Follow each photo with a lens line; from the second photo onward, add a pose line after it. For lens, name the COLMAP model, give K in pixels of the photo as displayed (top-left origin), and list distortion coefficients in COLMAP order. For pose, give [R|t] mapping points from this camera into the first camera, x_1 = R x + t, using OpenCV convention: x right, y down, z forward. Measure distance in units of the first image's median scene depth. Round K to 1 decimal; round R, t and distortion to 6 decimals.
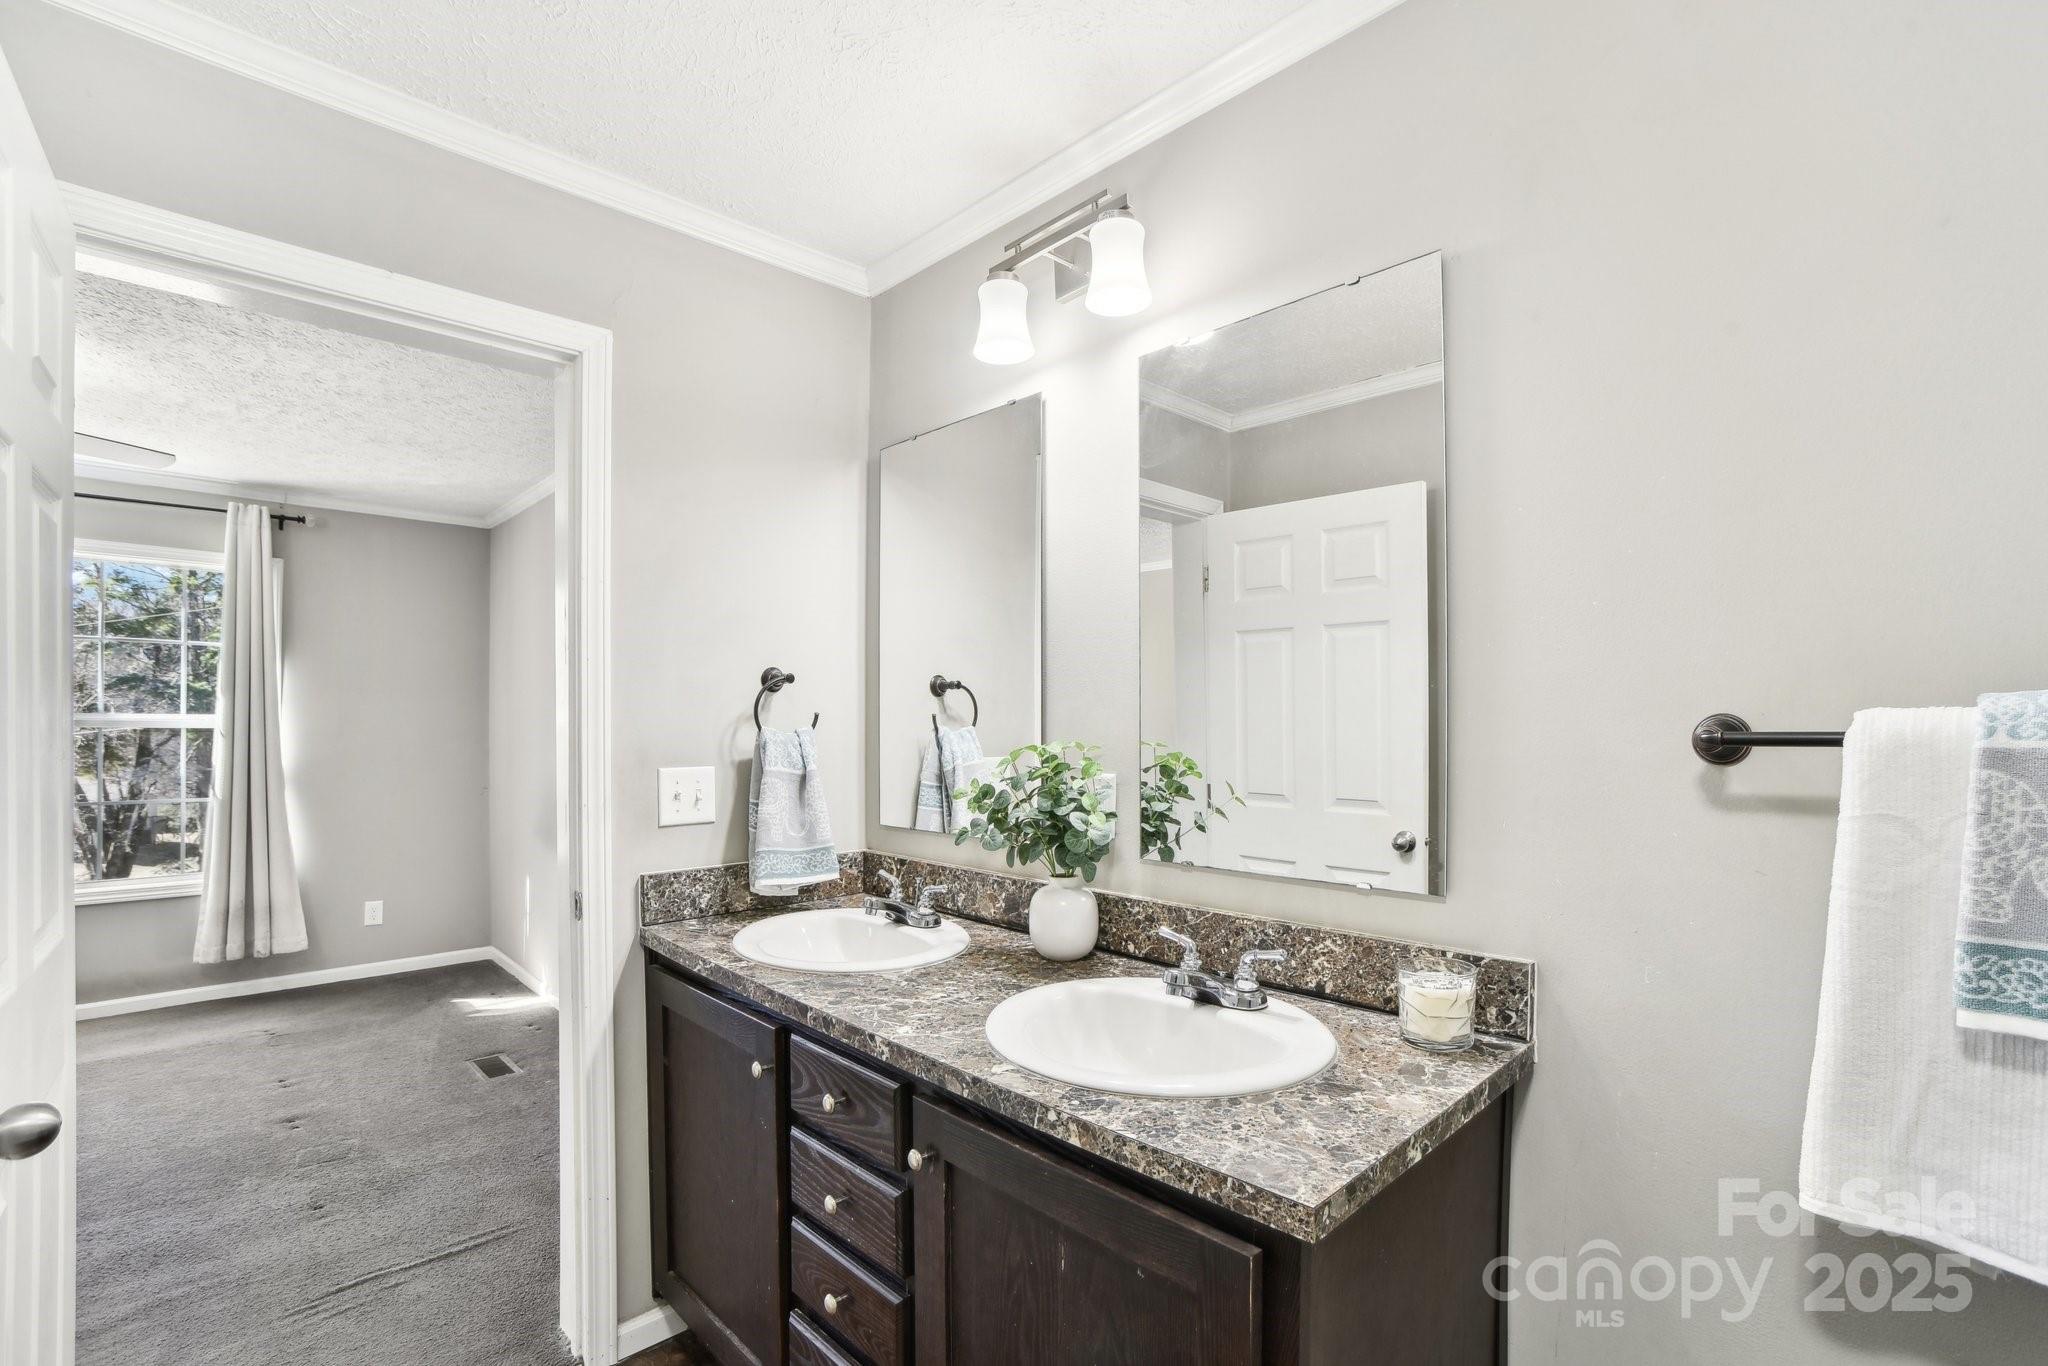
lens RADIAL K [[929.1, 0, 1036.0], [0, 929.1, 718.8], [0, 0, 1]] dist [-0.048314, 0.010813]
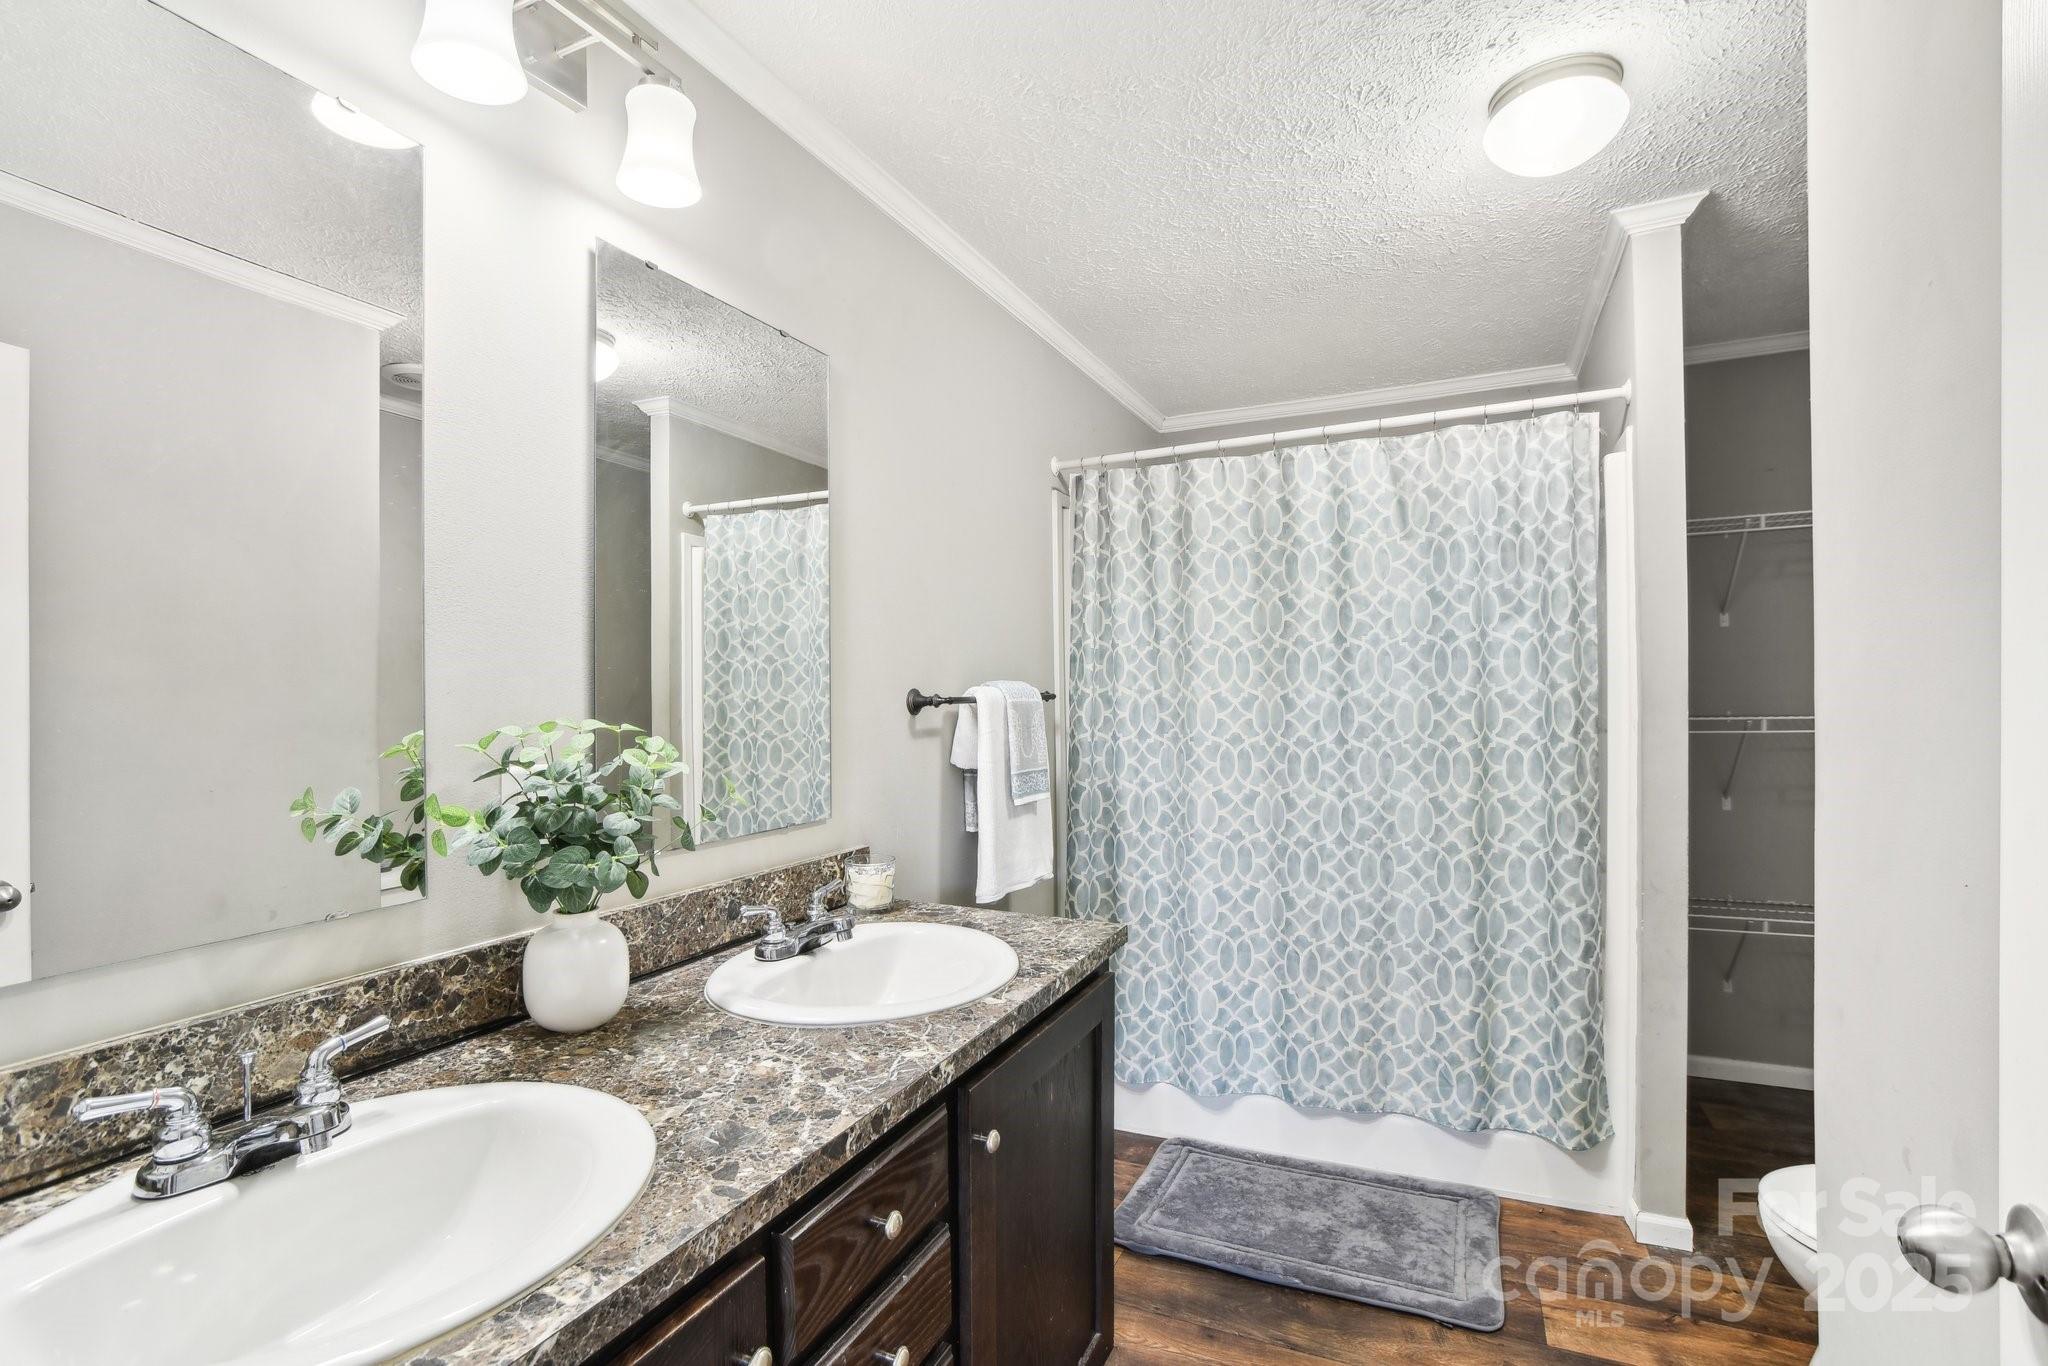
lens RADIAL K [[929.1, 0, 1019.5], [0, 929.1, 692.9], [0, 0, 1]] dist [-0.048314, 0.010813]
pose [[-0.358167, 0.014497, 0.933545, -0.895047], [0.013006, 0.999860, -0.010536, 0.020760], [-0.933567, 0.008368, -0.358305, 1.130817]]
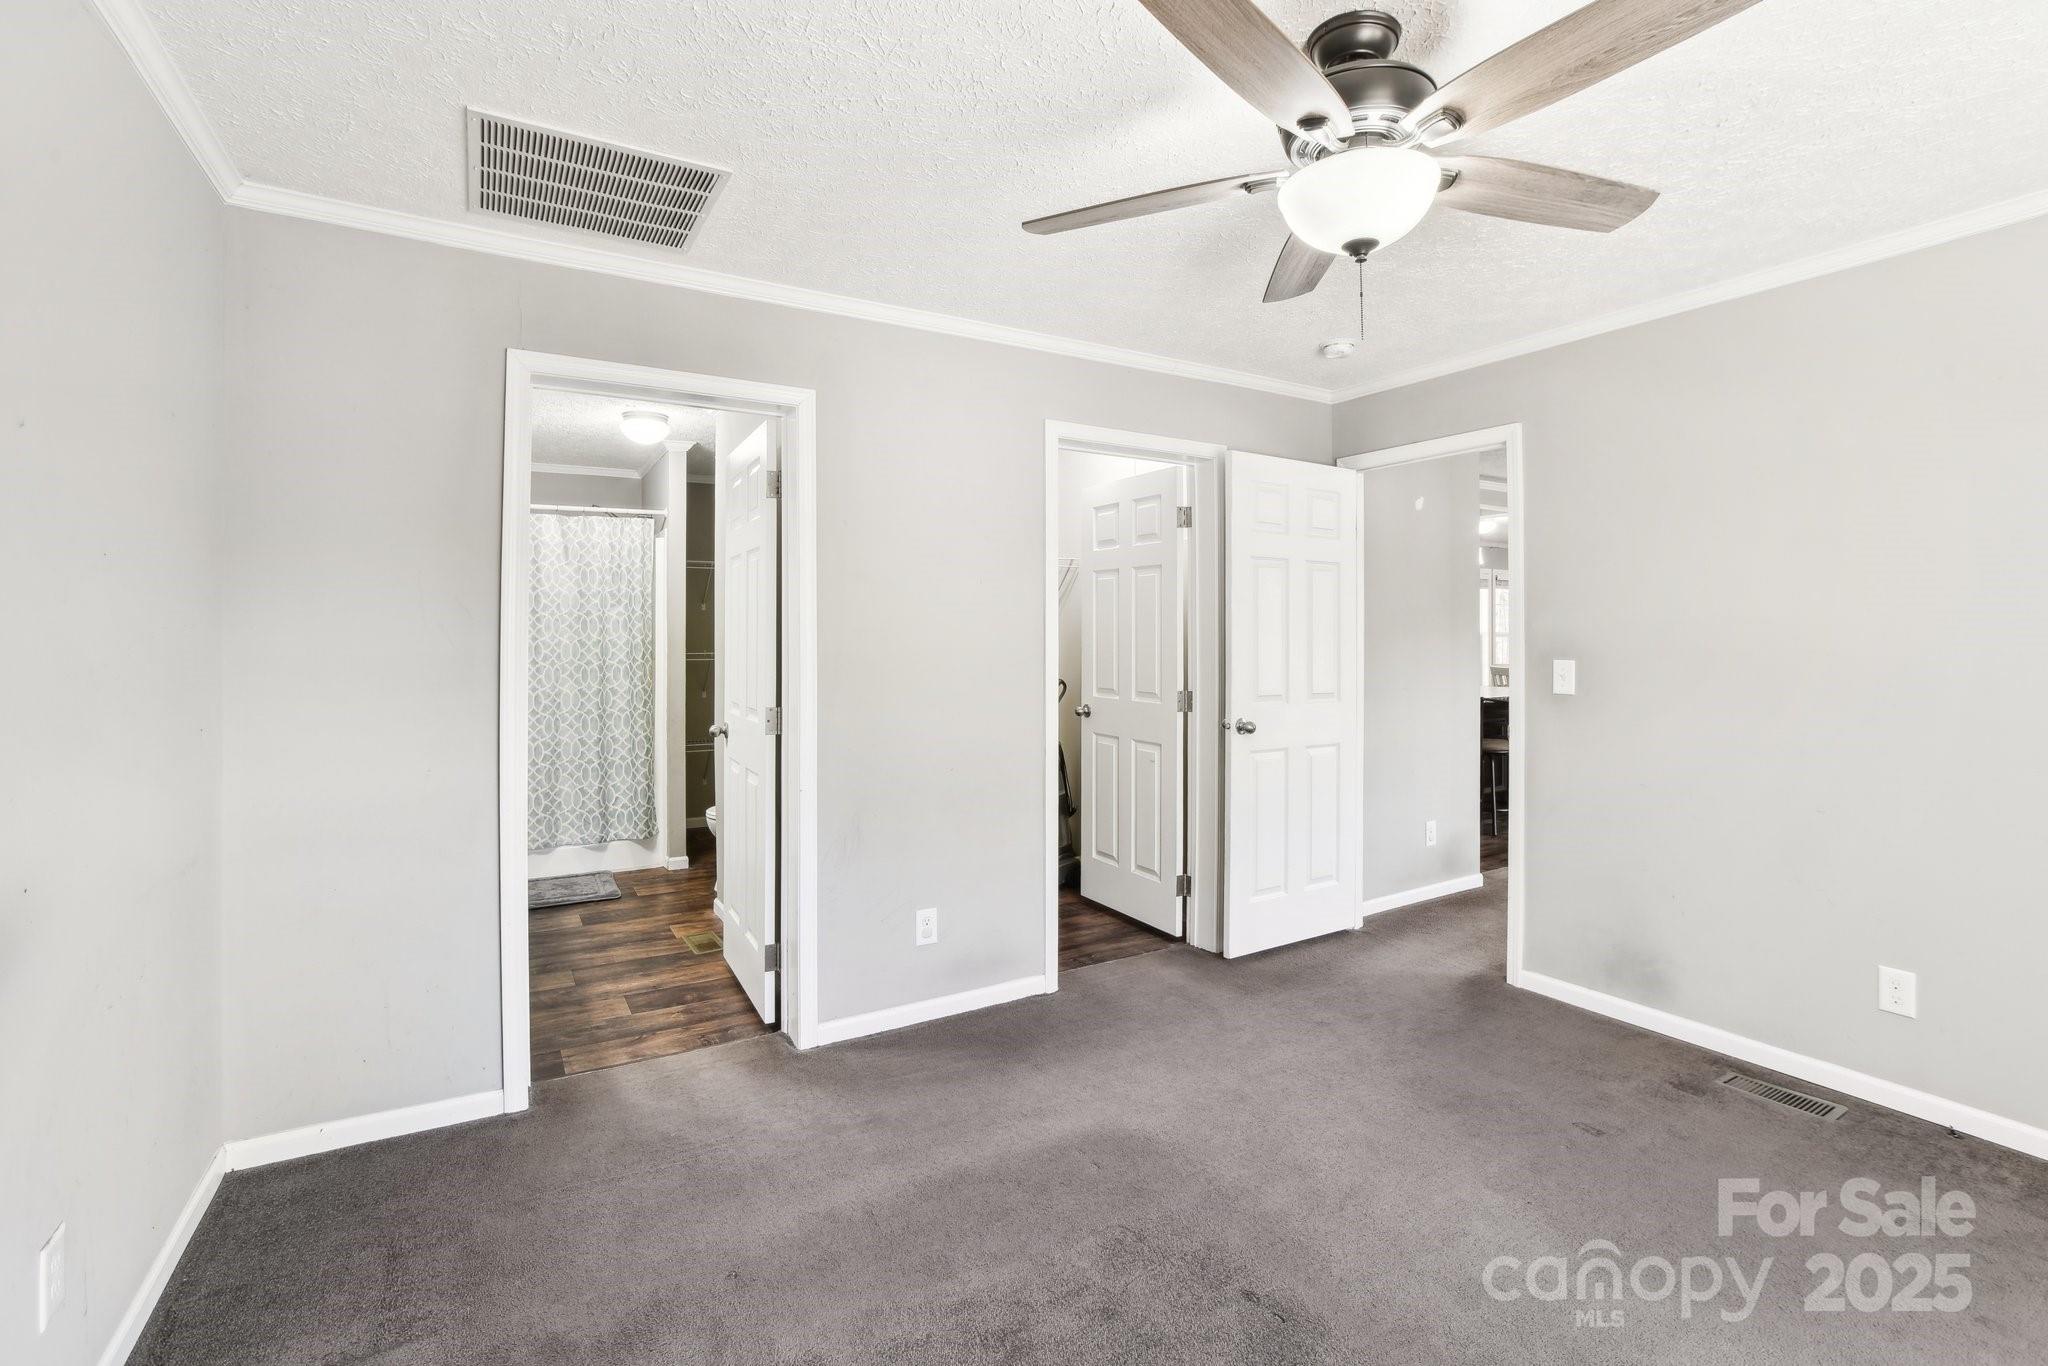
lens RADIAL K [[929.1, 0, 1015.9], [0, 929.1, 667.2], [0, 0, 1]] dist [-0.048314, 0.010813]
pose [[-0.972203, -0.001568, 0.234134, -1.432747], [0.002913, 0.999819, 0.018789, 0.037883], [-0.234121, 0.018948, -0.972023, 1.936281]]
